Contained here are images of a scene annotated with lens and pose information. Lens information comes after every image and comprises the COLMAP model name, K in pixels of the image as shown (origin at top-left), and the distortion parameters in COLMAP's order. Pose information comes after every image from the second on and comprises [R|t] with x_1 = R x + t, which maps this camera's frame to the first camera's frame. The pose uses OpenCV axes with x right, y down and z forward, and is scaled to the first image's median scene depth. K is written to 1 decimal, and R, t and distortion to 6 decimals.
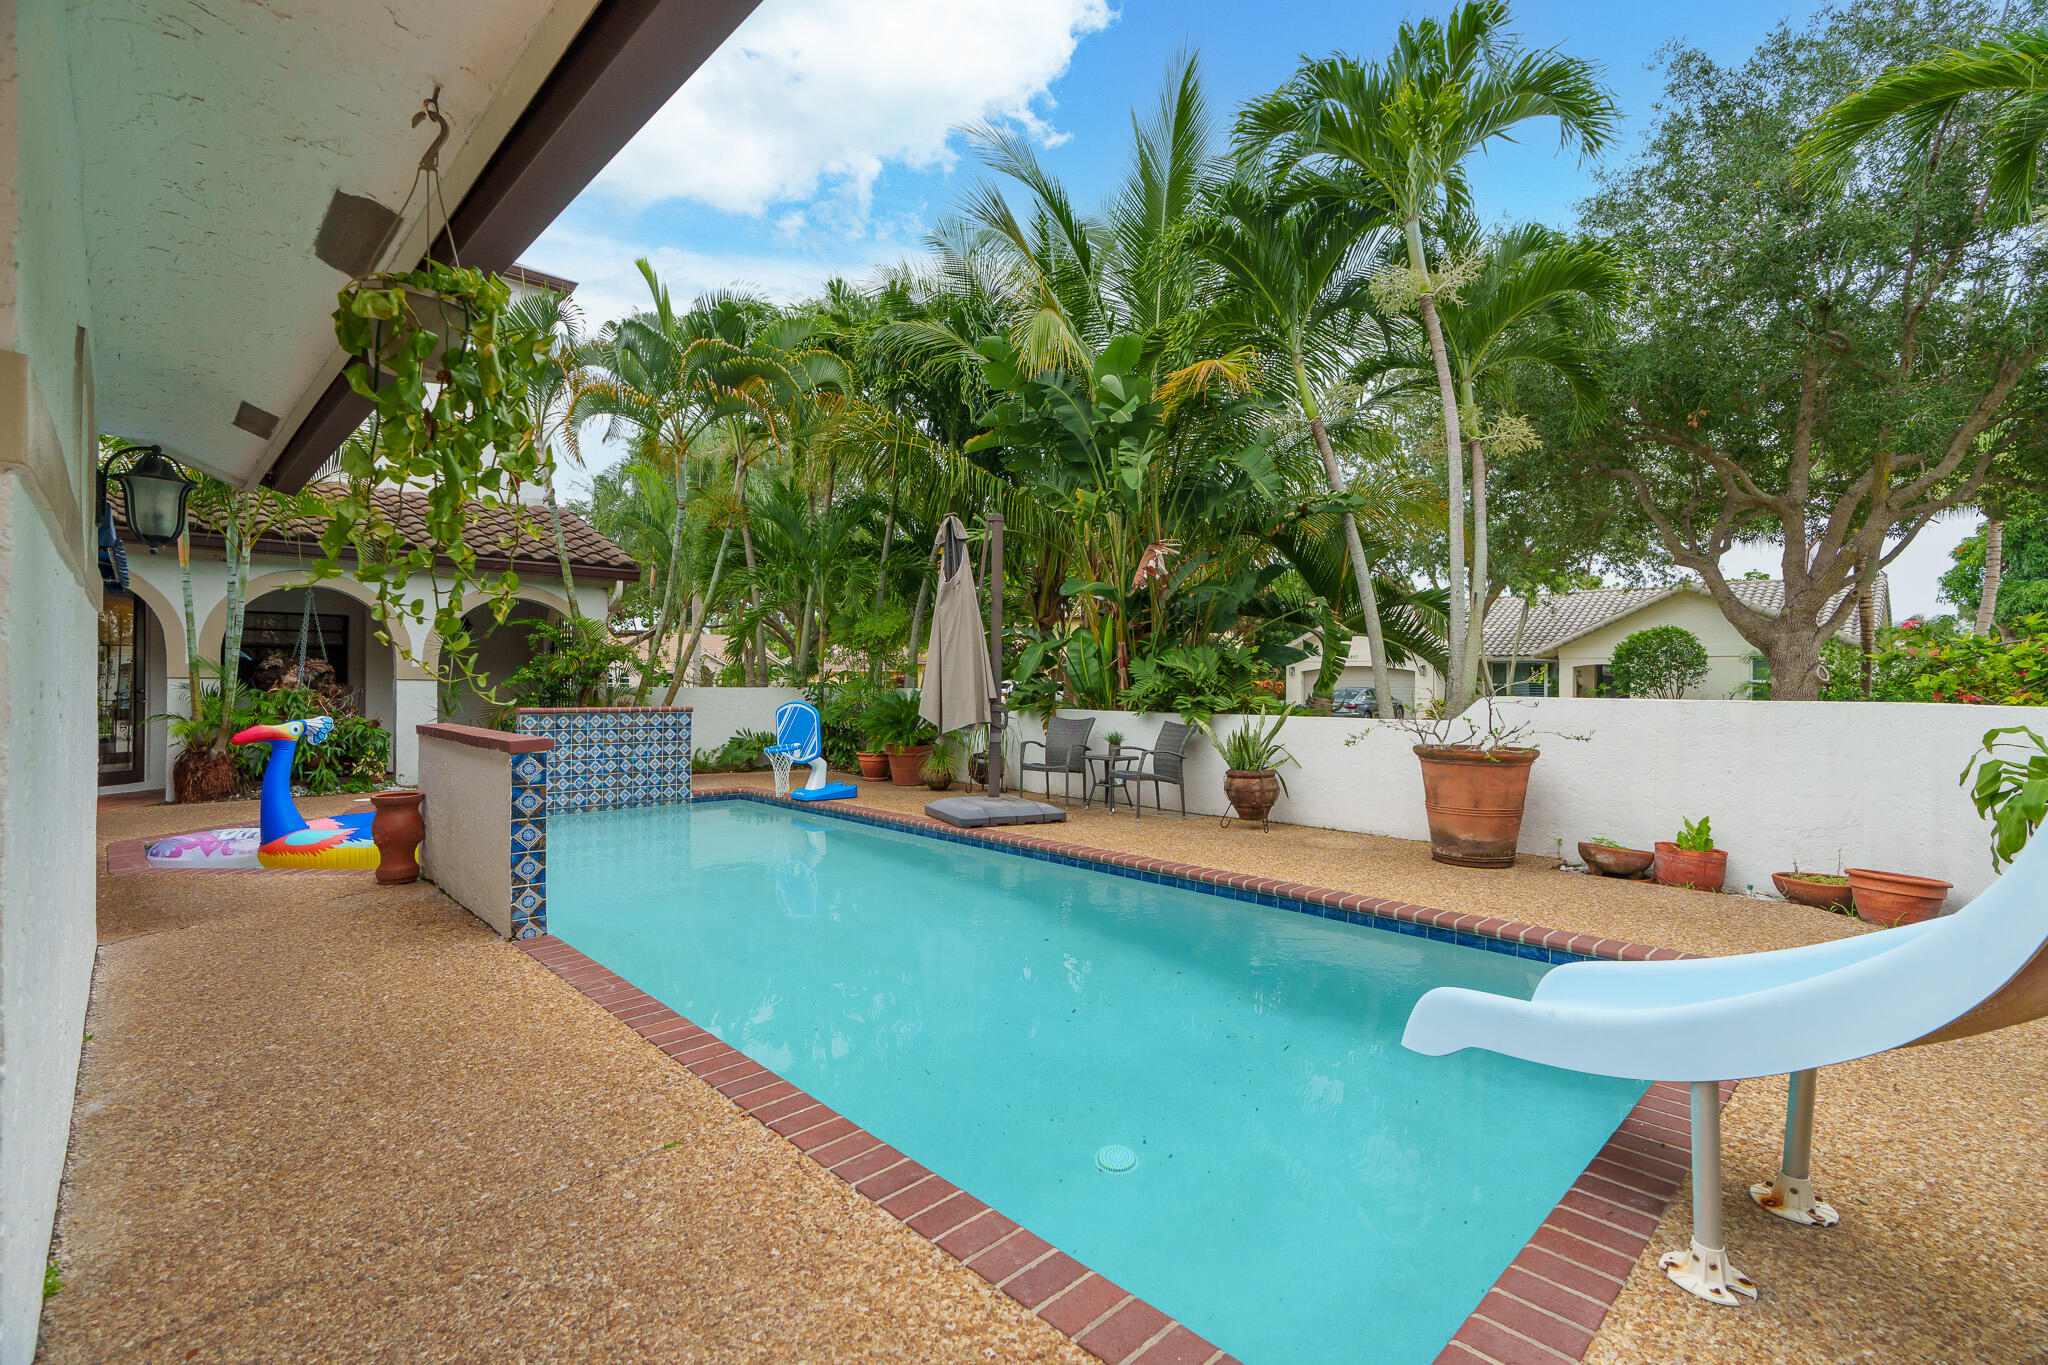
lens RADIAL K [[919.4, 0, 1025.7], [0, 919.4, 678.4], [0, 0, 1]] dist [-0.009689, 0.000559]
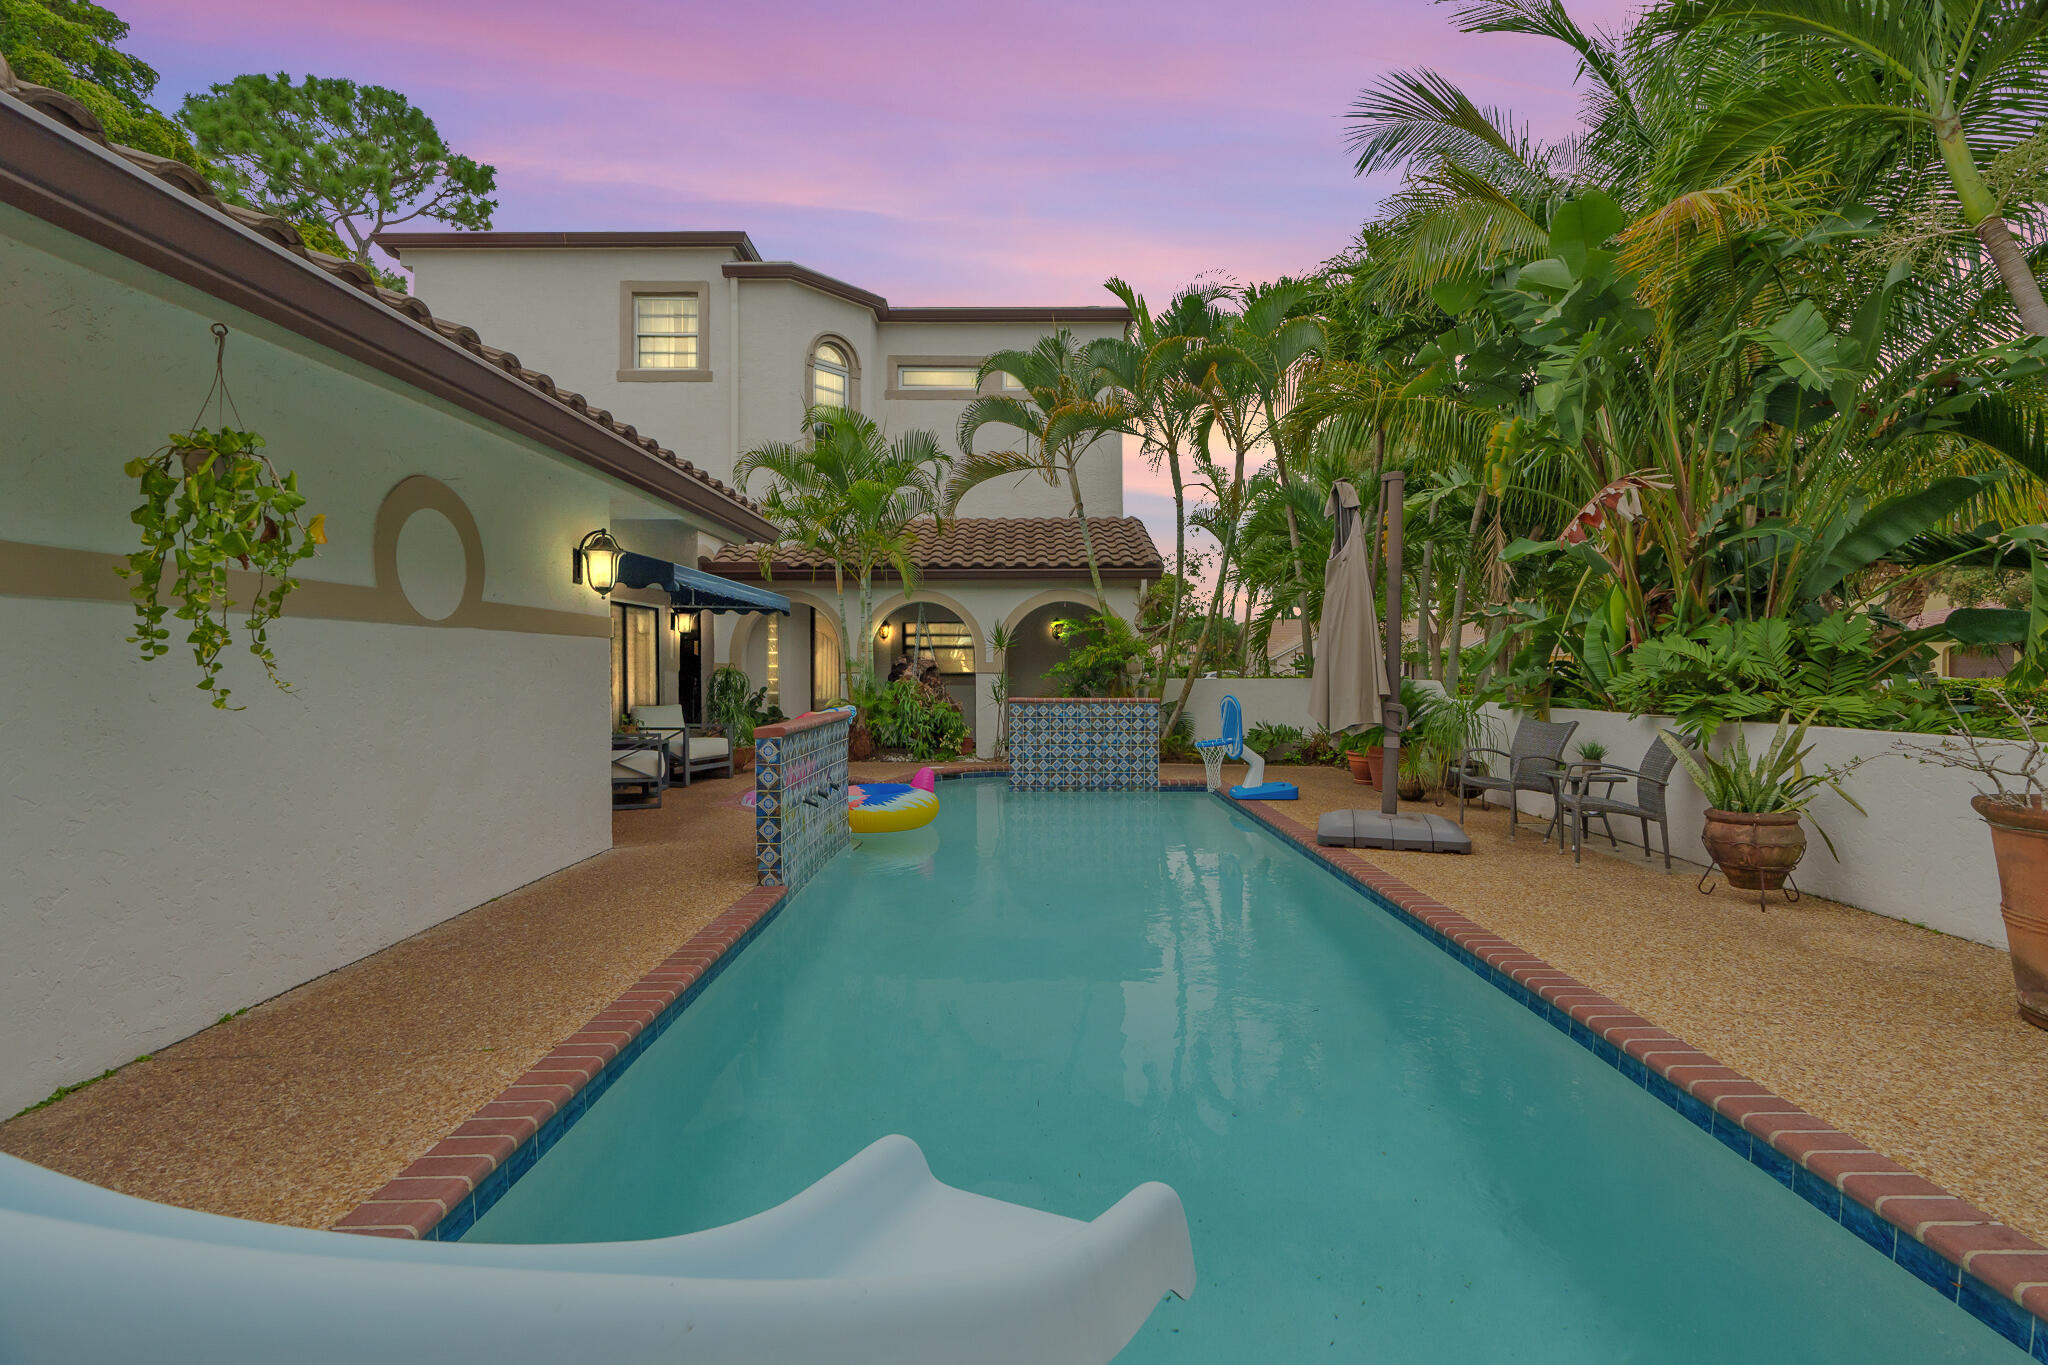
lens RADIAL K [[931.1, 0, 1034.9], [0, 931.1, 674.0], [0, 0, 1]] dist [-0.010299, 0.001233]
pose [[0.723598, -0.003071, -0.690215, 0.283485], [0.009976, 0.999932, 0.006009, -0.004896], [0.690150, -0.011233, 0.723579, 0.157881]]
